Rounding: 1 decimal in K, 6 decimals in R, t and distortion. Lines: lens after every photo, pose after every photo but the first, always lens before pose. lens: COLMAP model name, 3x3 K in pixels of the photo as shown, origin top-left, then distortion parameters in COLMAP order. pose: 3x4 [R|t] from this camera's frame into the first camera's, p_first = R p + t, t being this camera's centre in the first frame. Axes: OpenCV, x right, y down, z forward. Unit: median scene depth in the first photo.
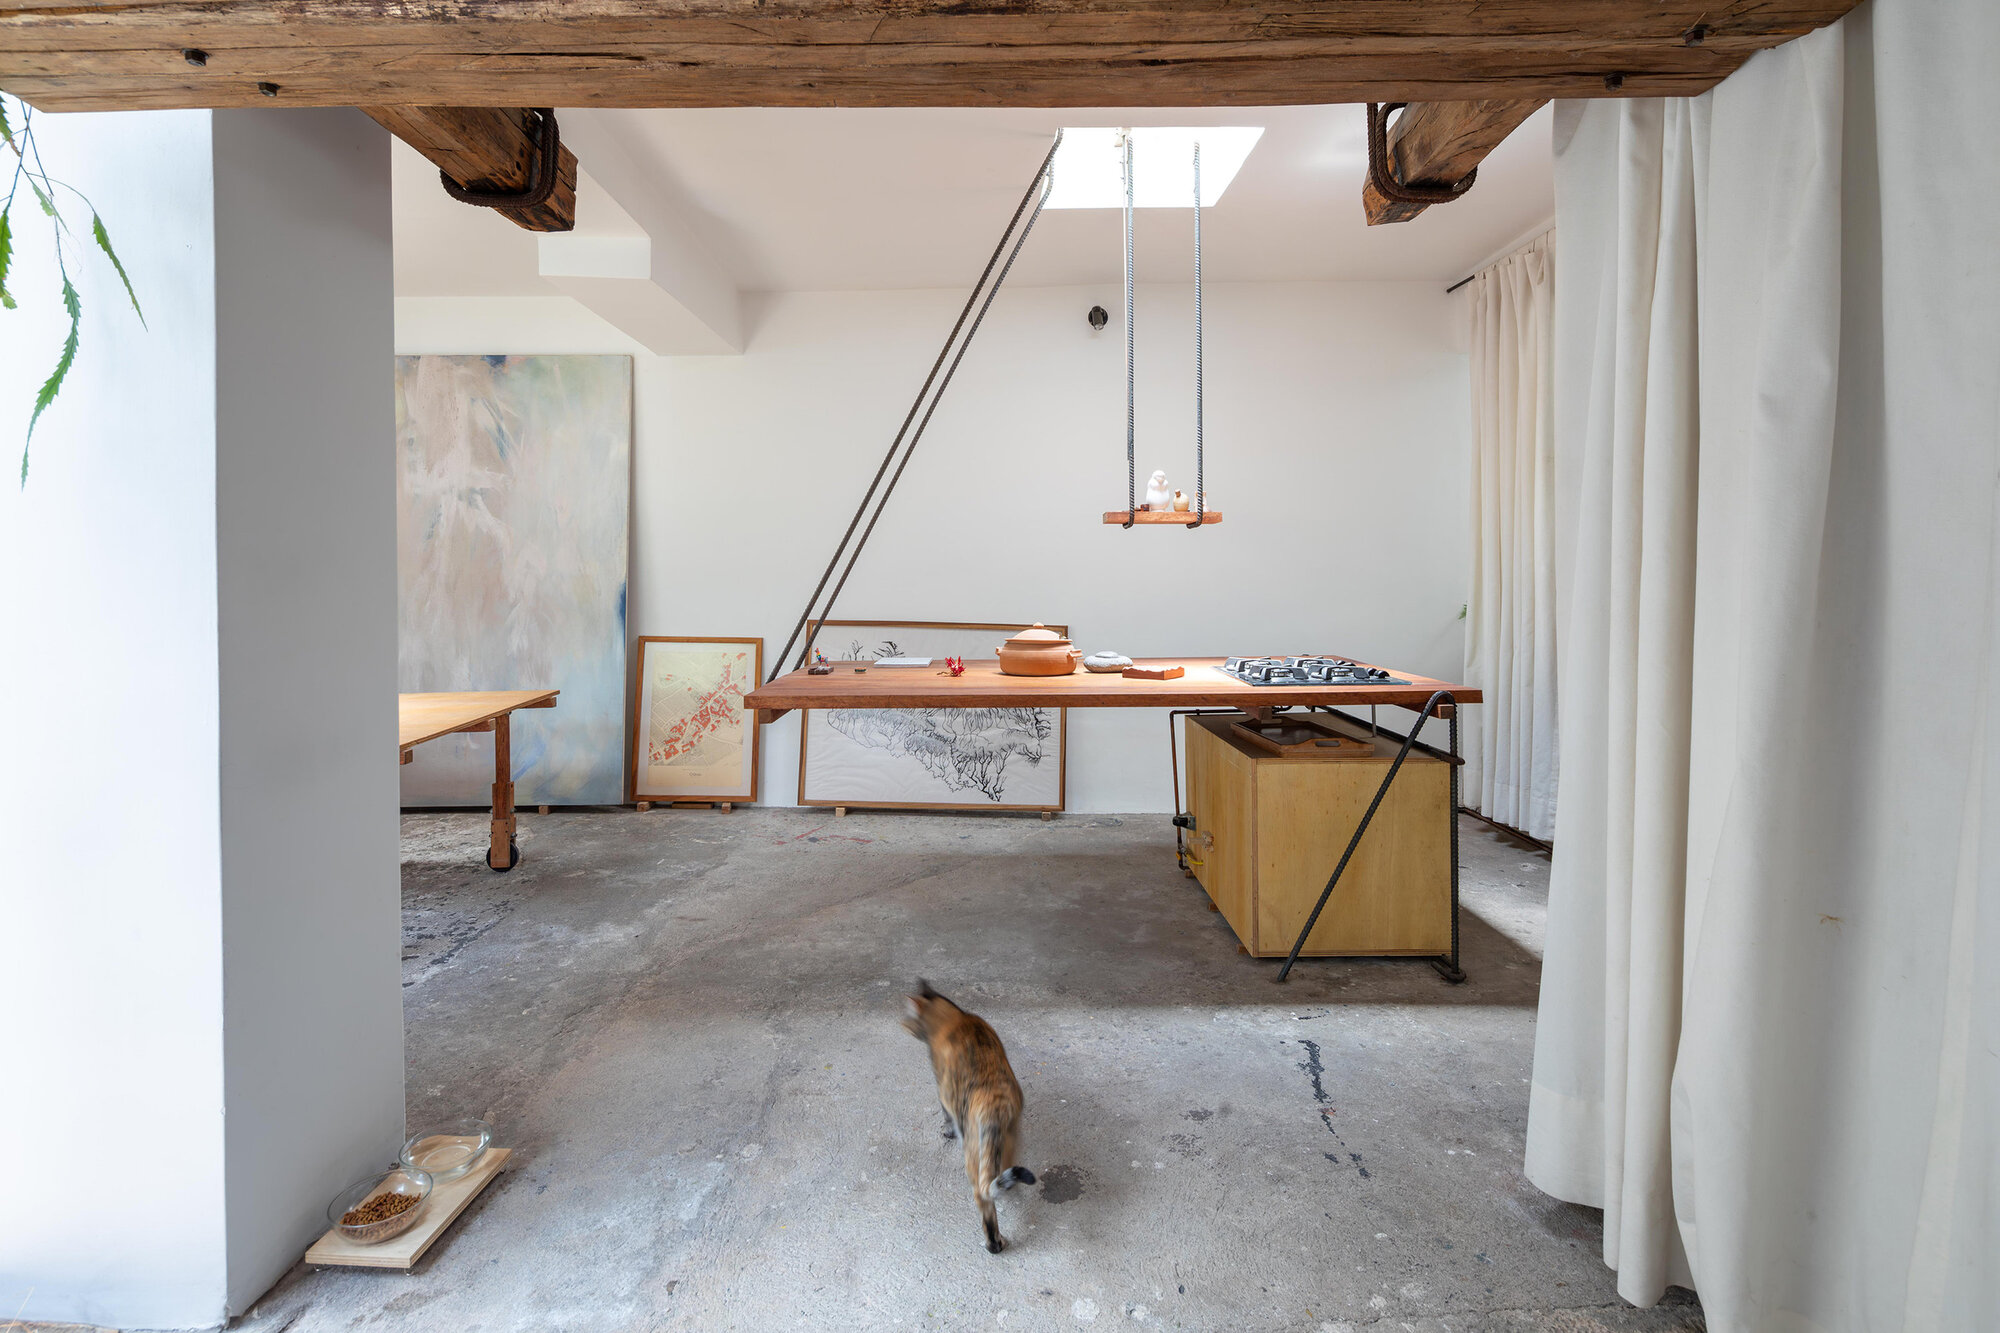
lens RADIAL K [[957.5, 0, 1003.5], [0, 957.5, 579.6], [0, 0, 1]] dist [0.000282, -0.000183]
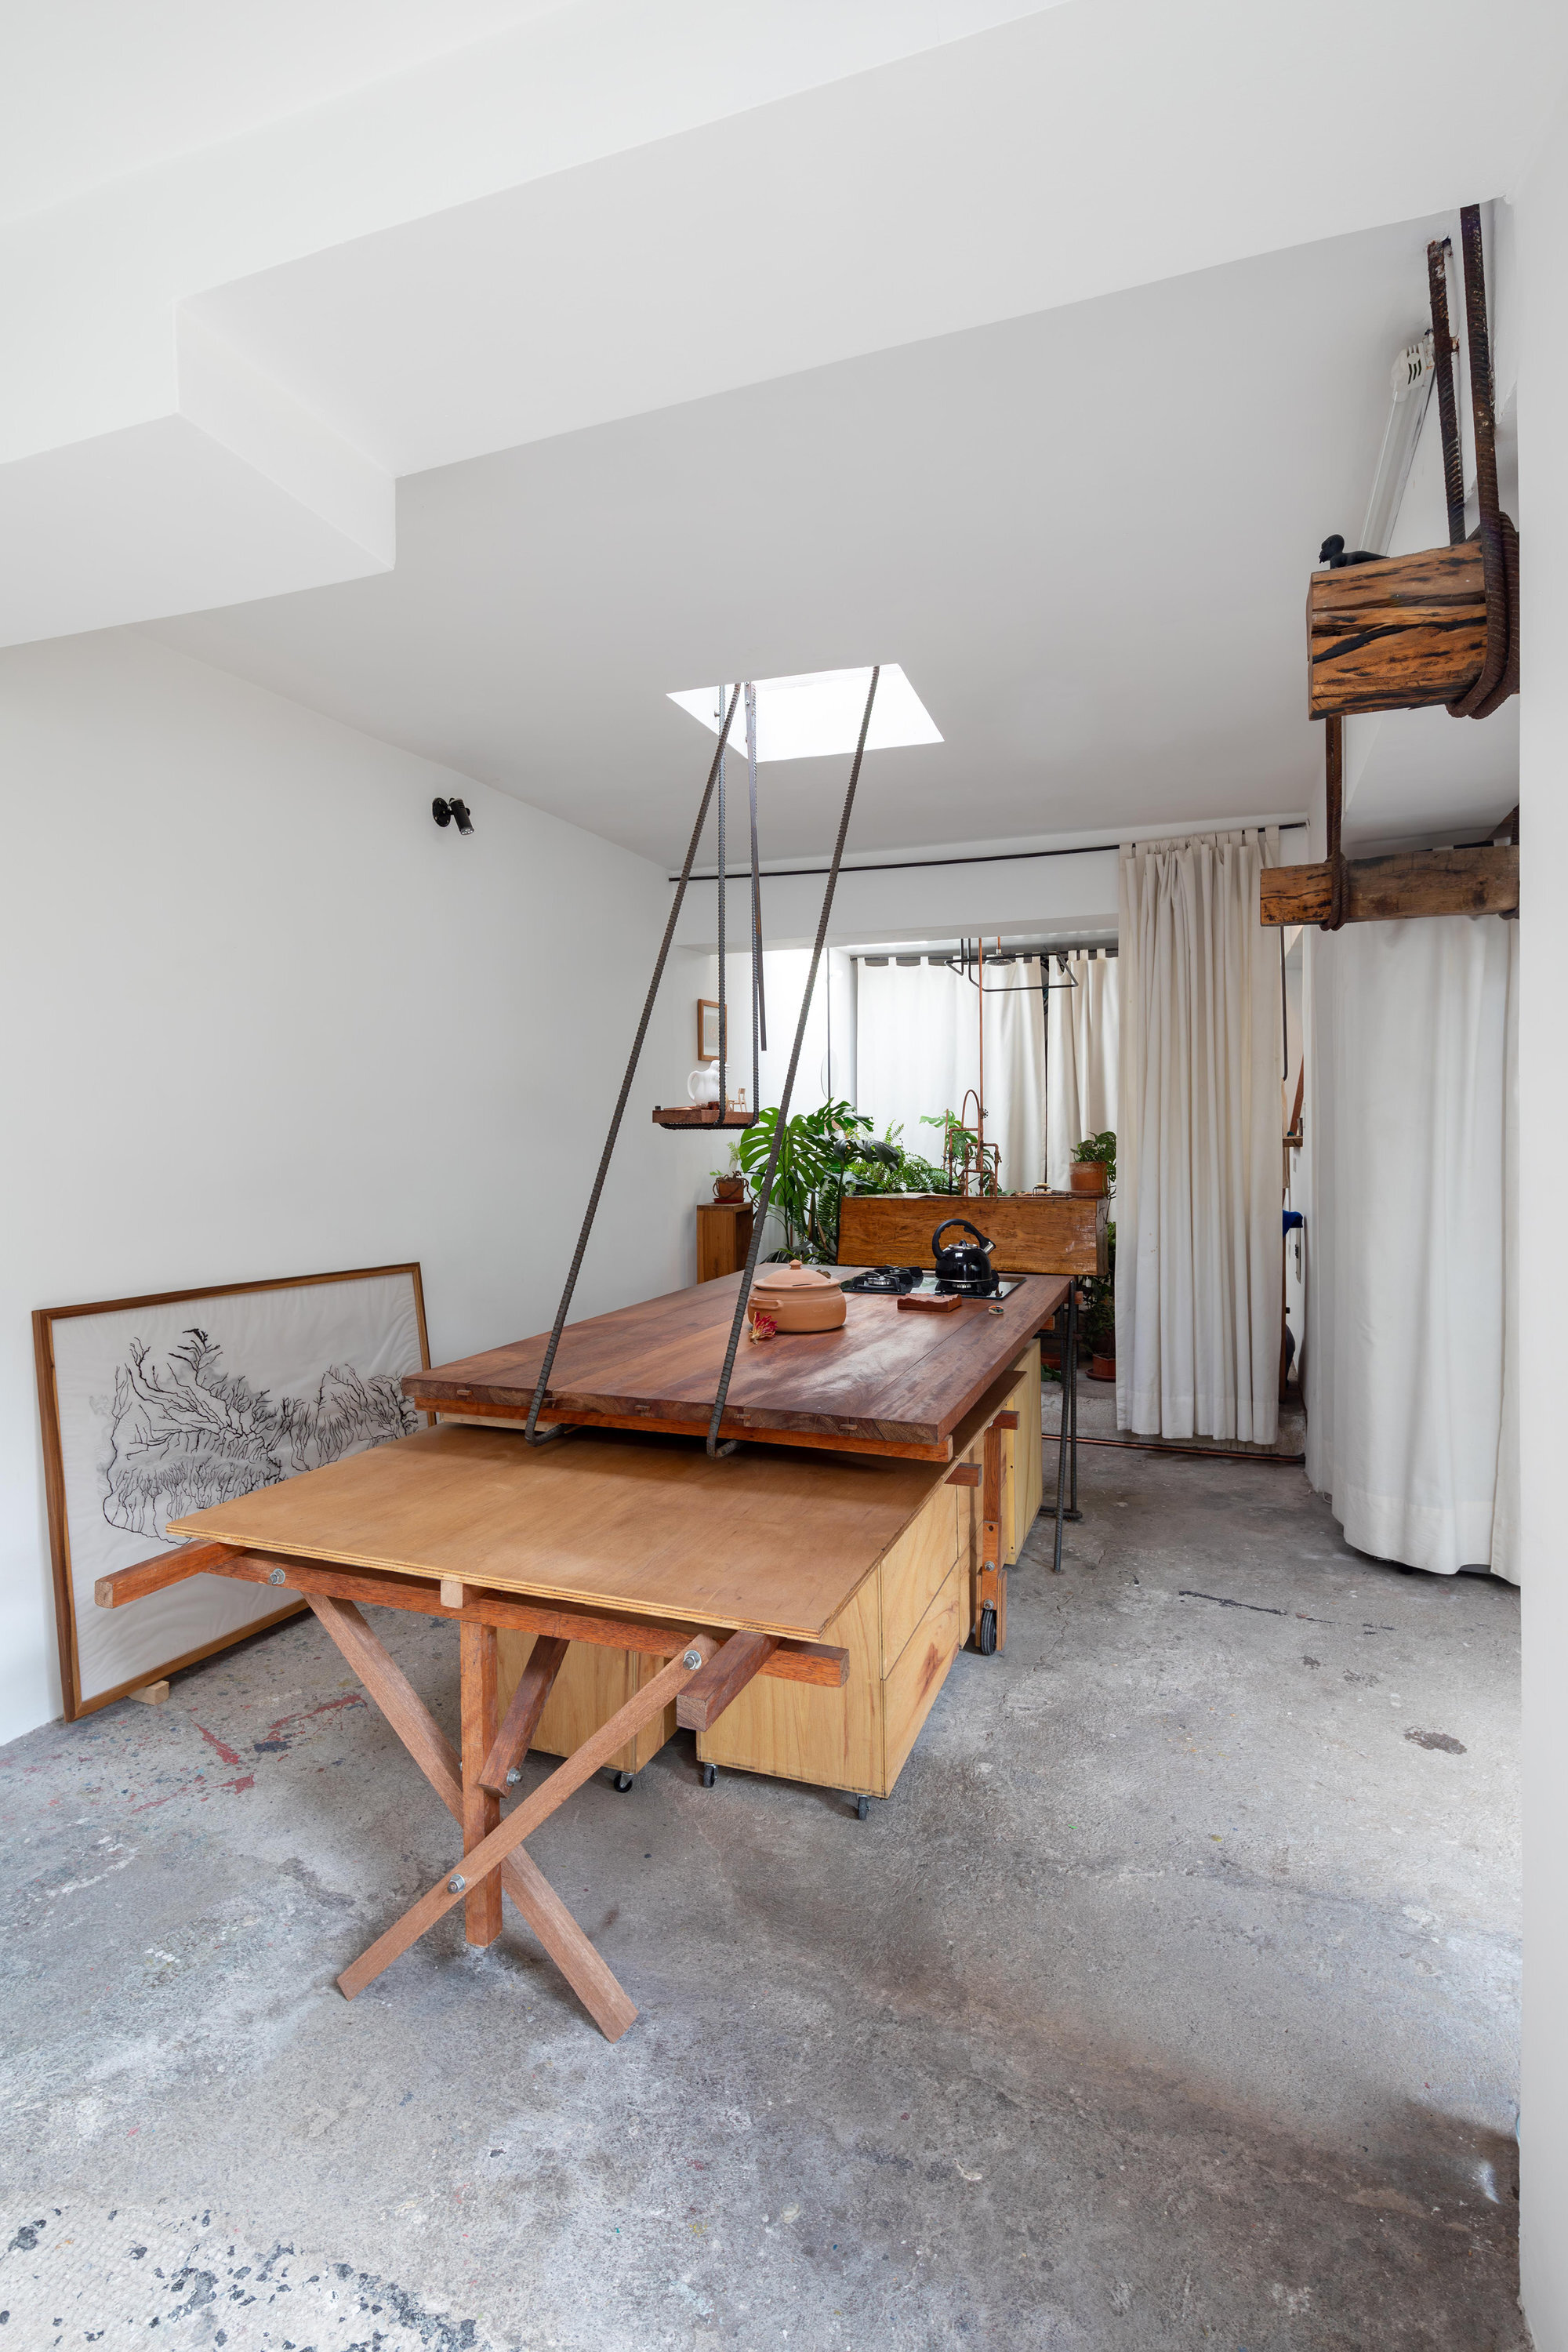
lens RADIAL K [[1153.2, 0, 780.7], [0, 1153.2, 1091.7], [0, 0, 1]] dist [-0.000178, -0.000022]
pose [[0.361509, 0.025291, 0.932026, -1.122239], [0.007135, 0.999528, -0.029891, -0.082795], [-0.932341, 0.017456, 0.361158, 0.892035]]
